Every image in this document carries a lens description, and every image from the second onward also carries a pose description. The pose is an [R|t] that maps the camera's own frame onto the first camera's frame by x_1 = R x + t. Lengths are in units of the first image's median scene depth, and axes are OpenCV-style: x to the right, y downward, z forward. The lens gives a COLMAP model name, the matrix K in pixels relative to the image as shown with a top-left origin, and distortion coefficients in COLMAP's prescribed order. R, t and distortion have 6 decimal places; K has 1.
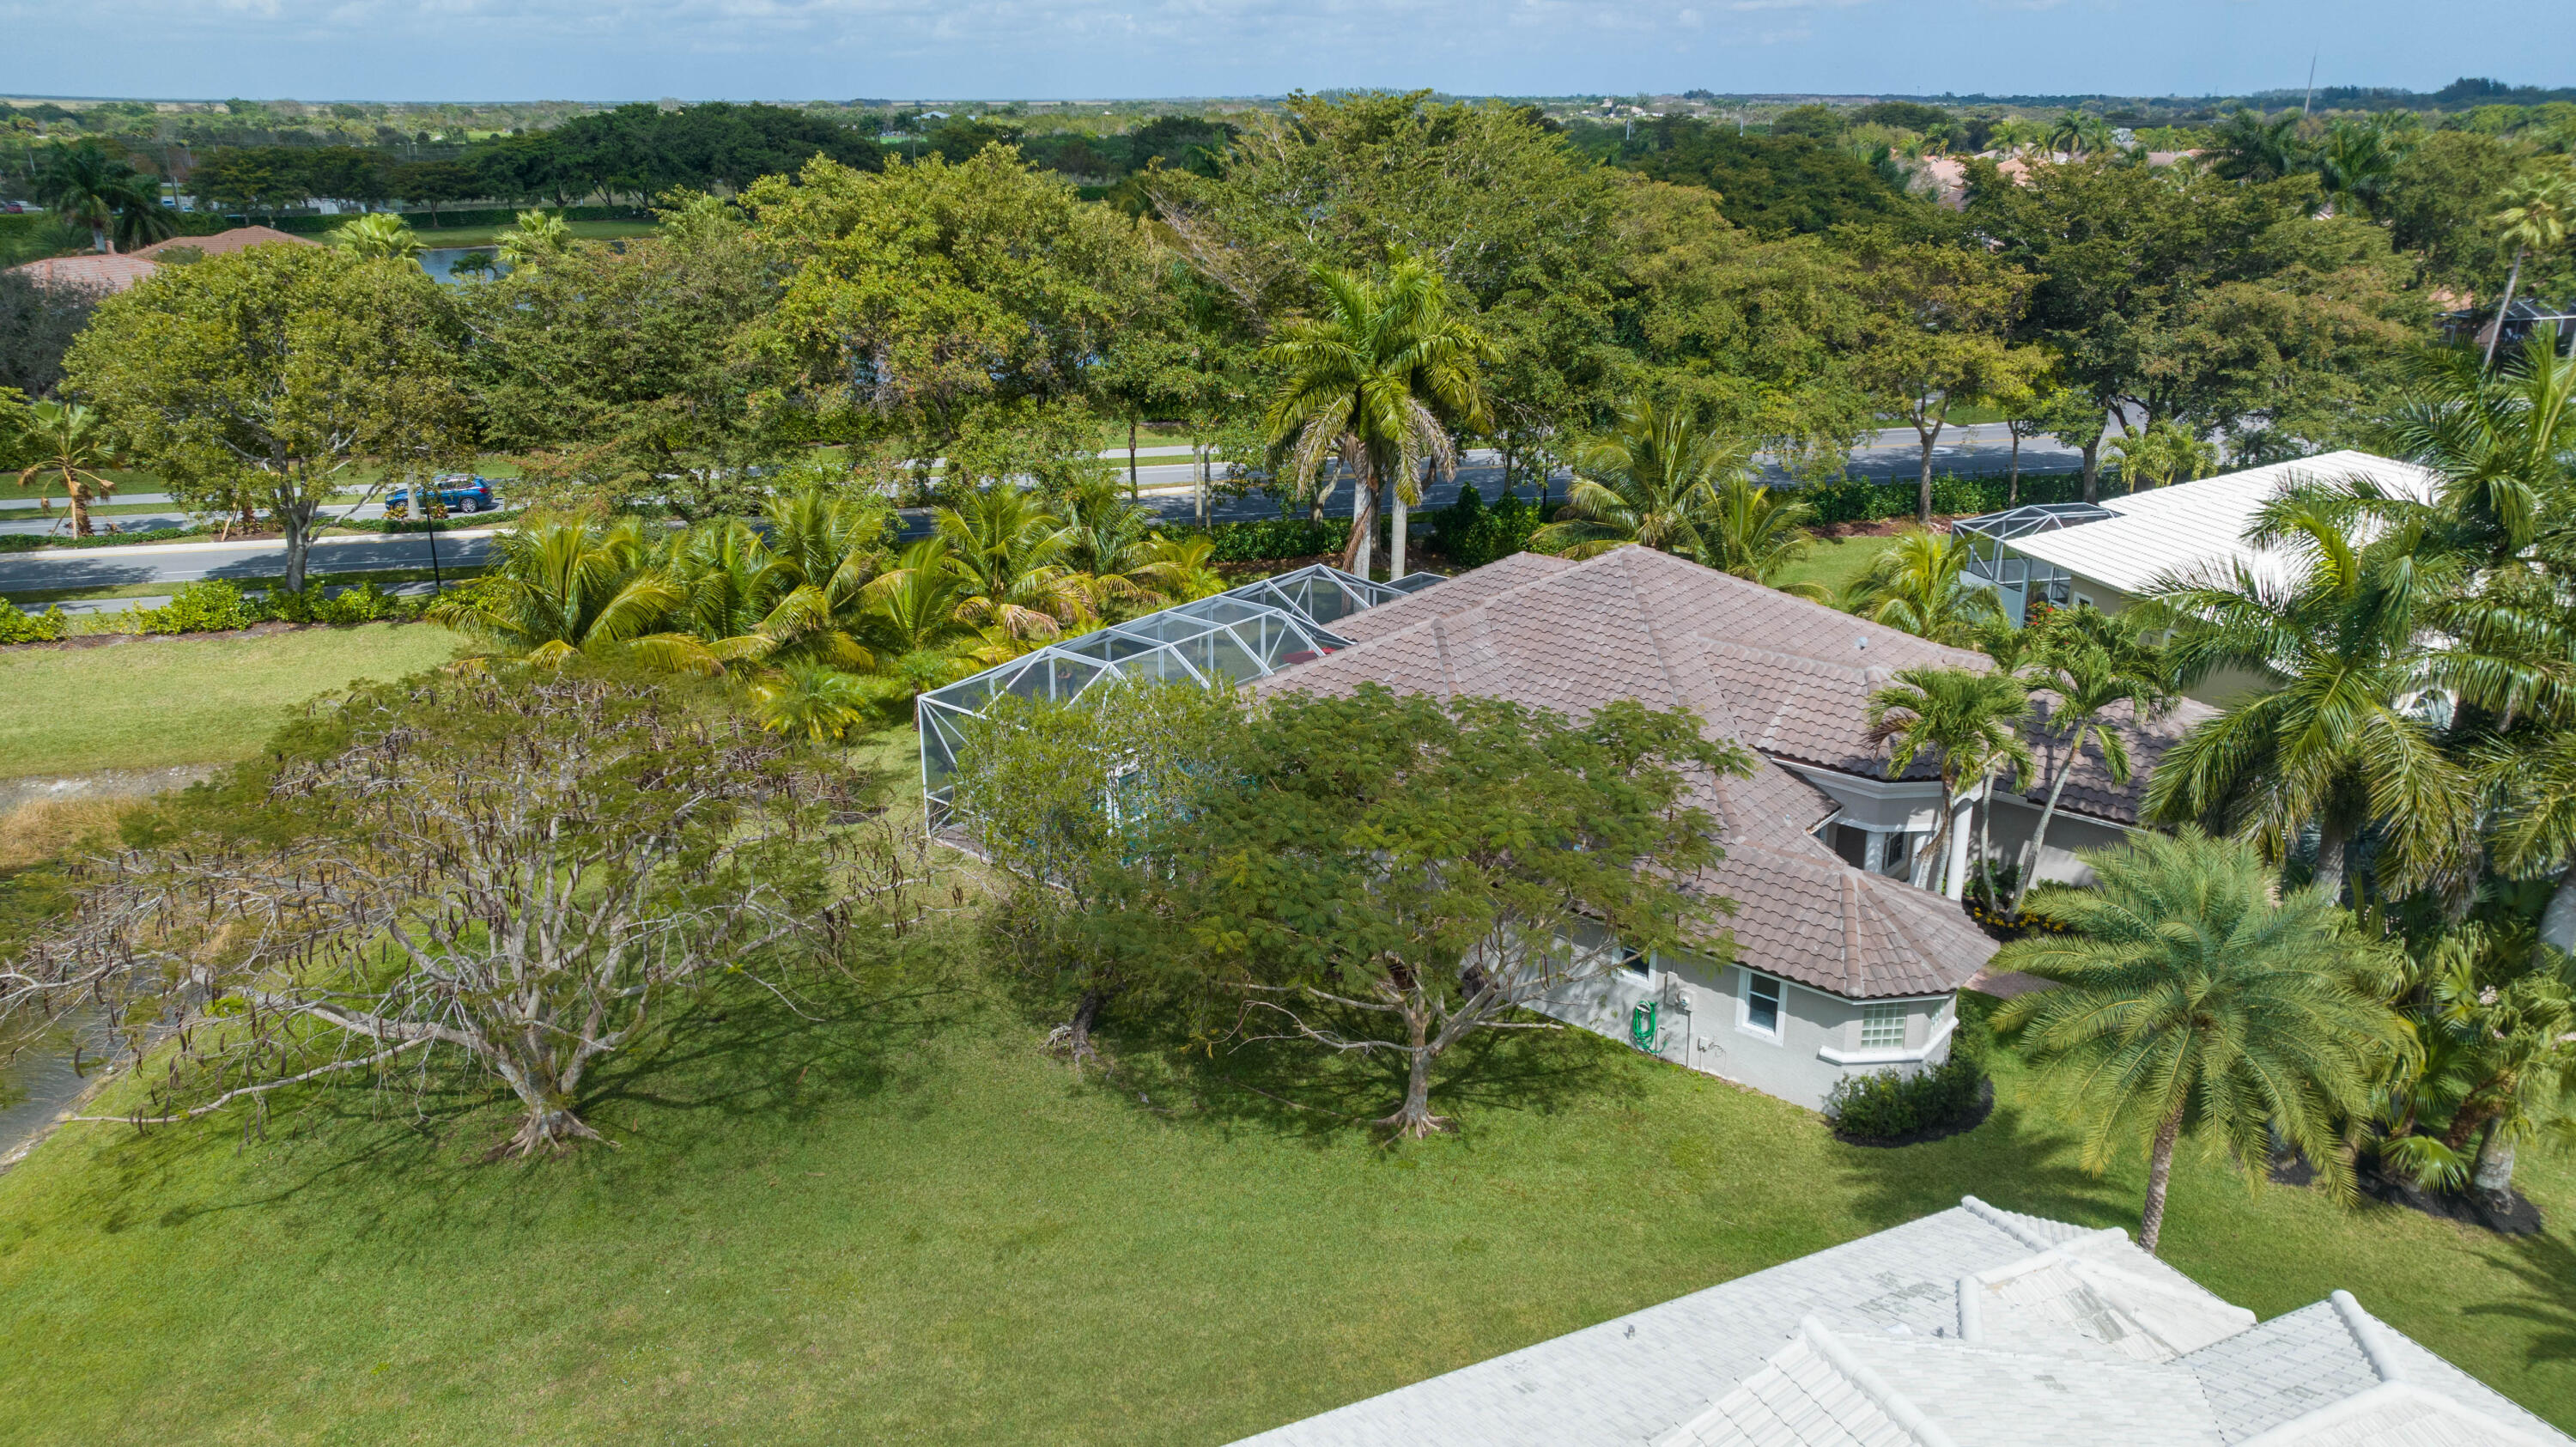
lens RADIAL K [[1830.4, 0, 1230.7], [0, 1830.4, 723.3], [0, 0, 1]] dist [-0.012974, -0.003736]
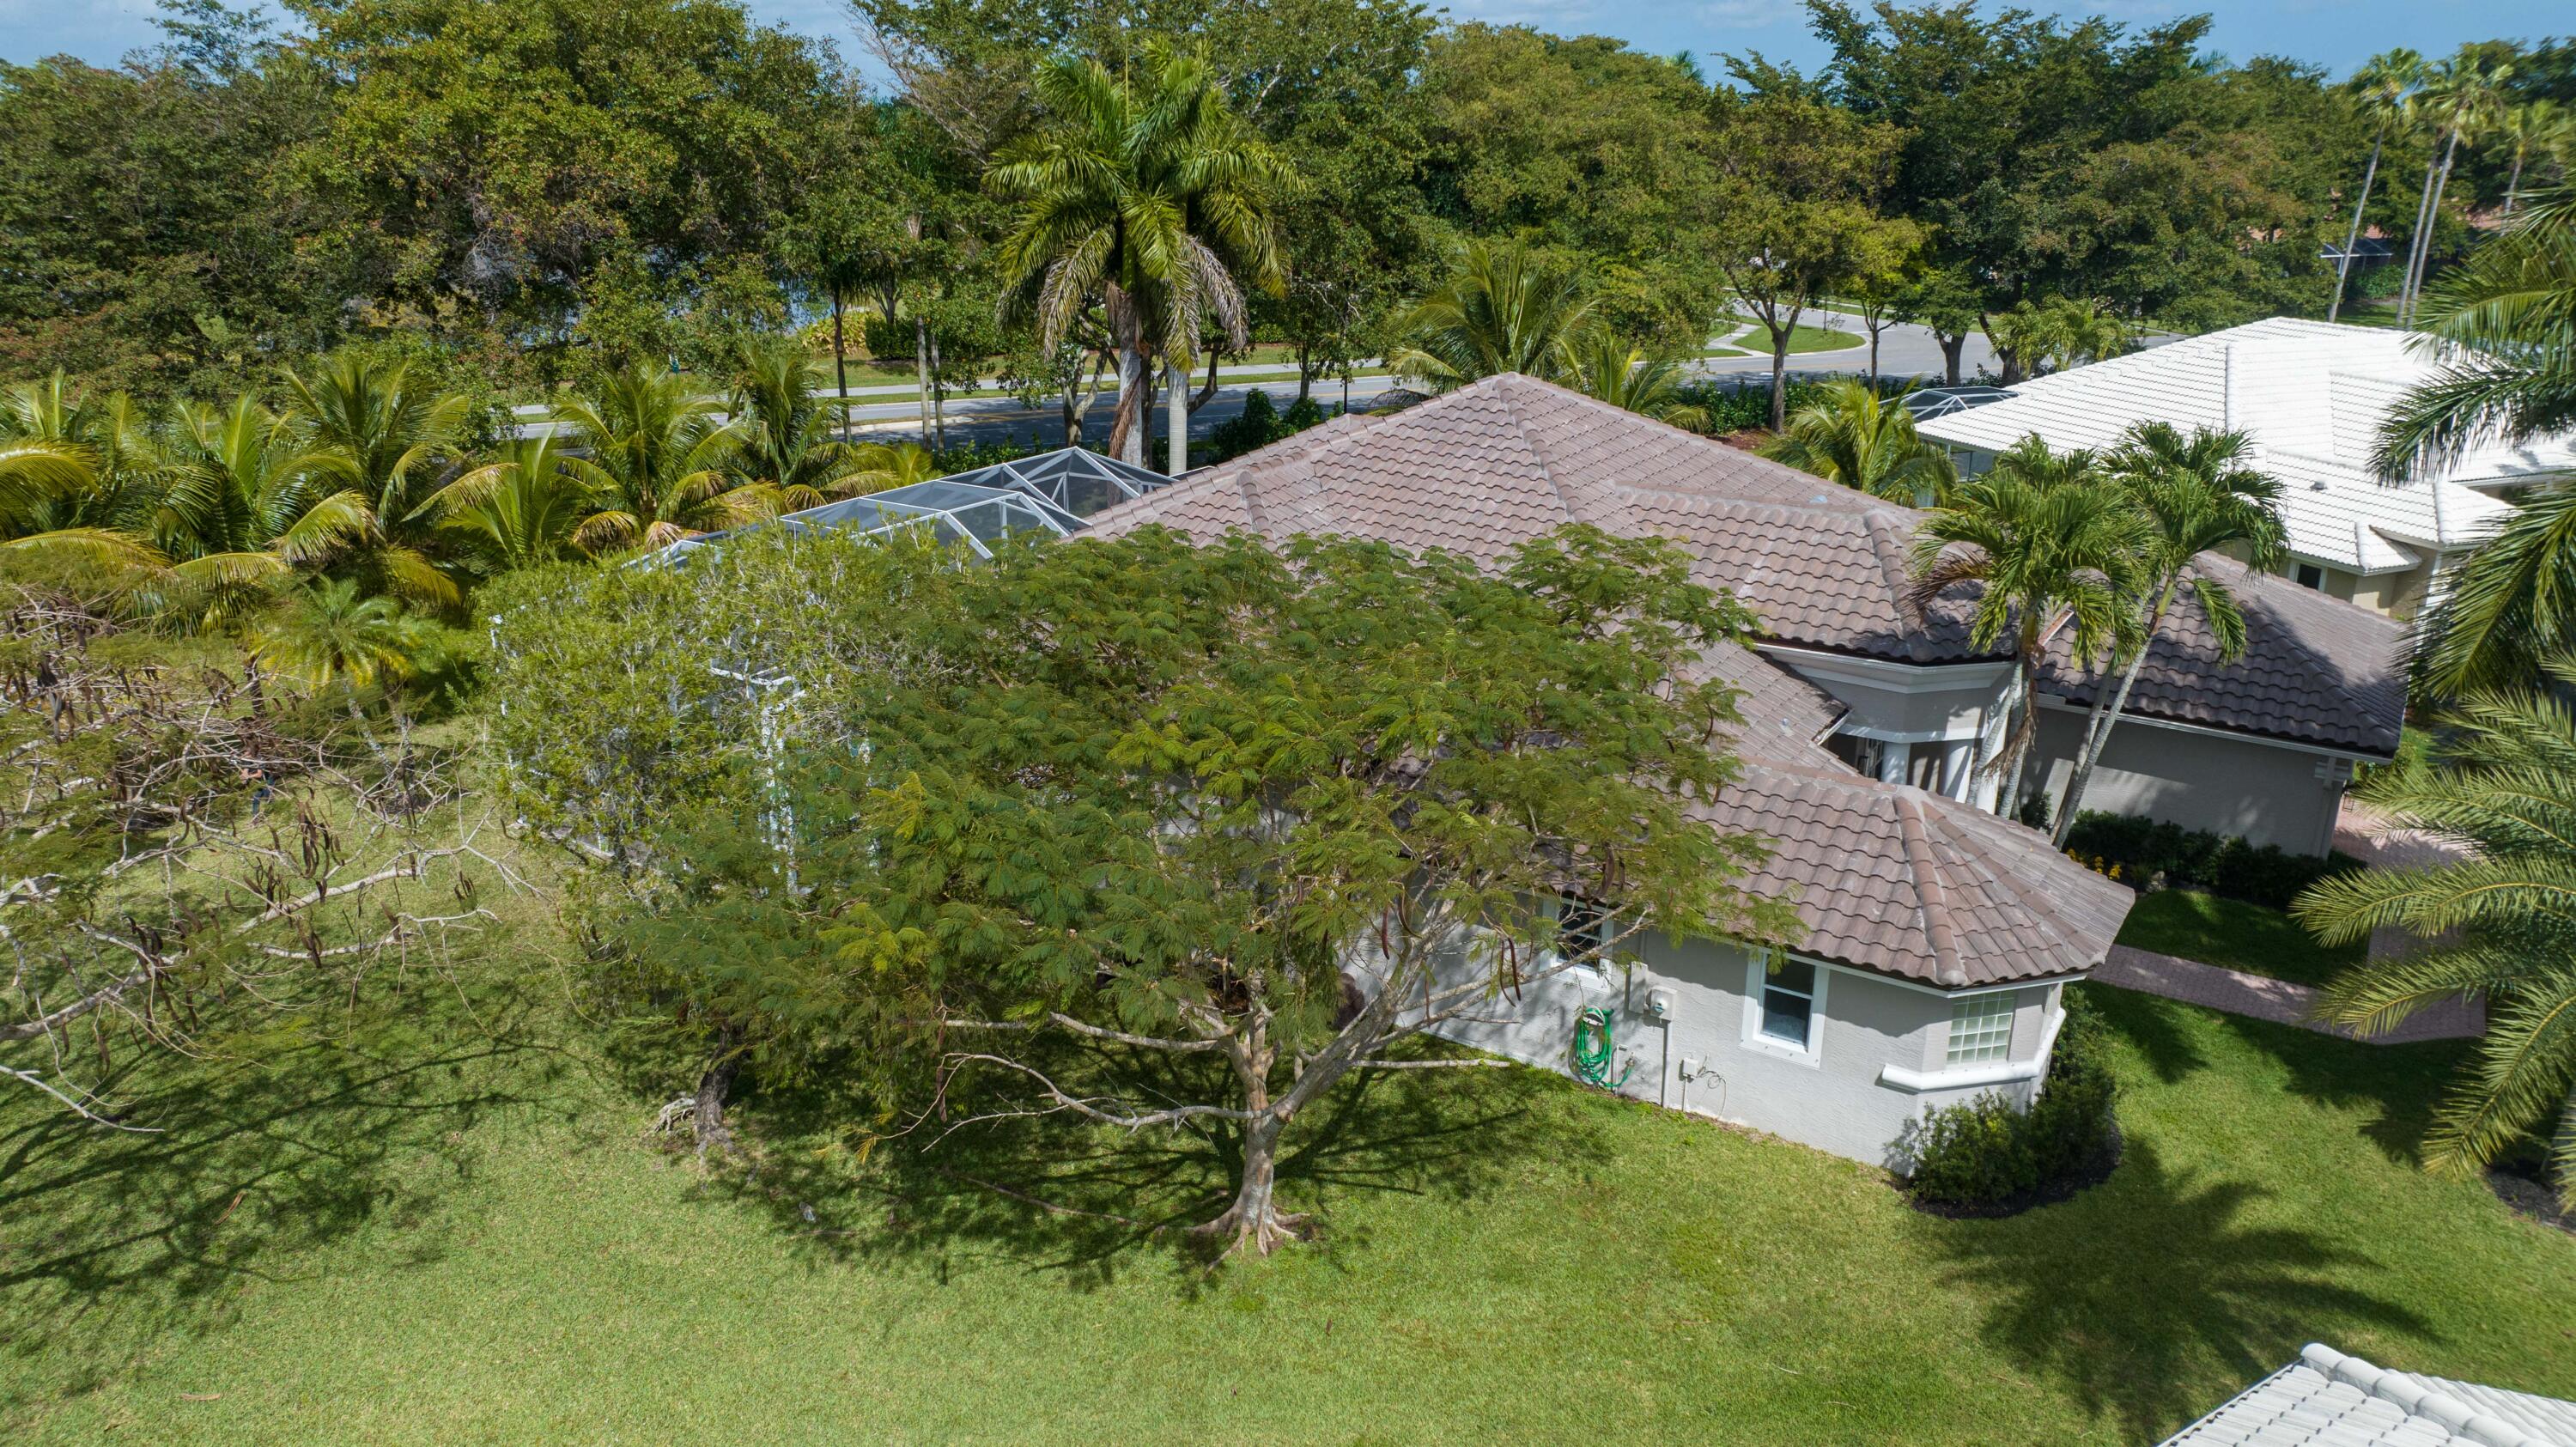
lens RADIAL K [[1868.6, 0, 1290.2], [0, 1868.6, 796.1], [0, 0, 1]] dist [-0.026581, 0.002593]
pose [[0.987543, -0.037861, 0.152726, 0.020641], [0.032439, 0.998757, 0.037836, 0.046089], [-0.153969, -0.032410, 0.987544, 0.349717]]
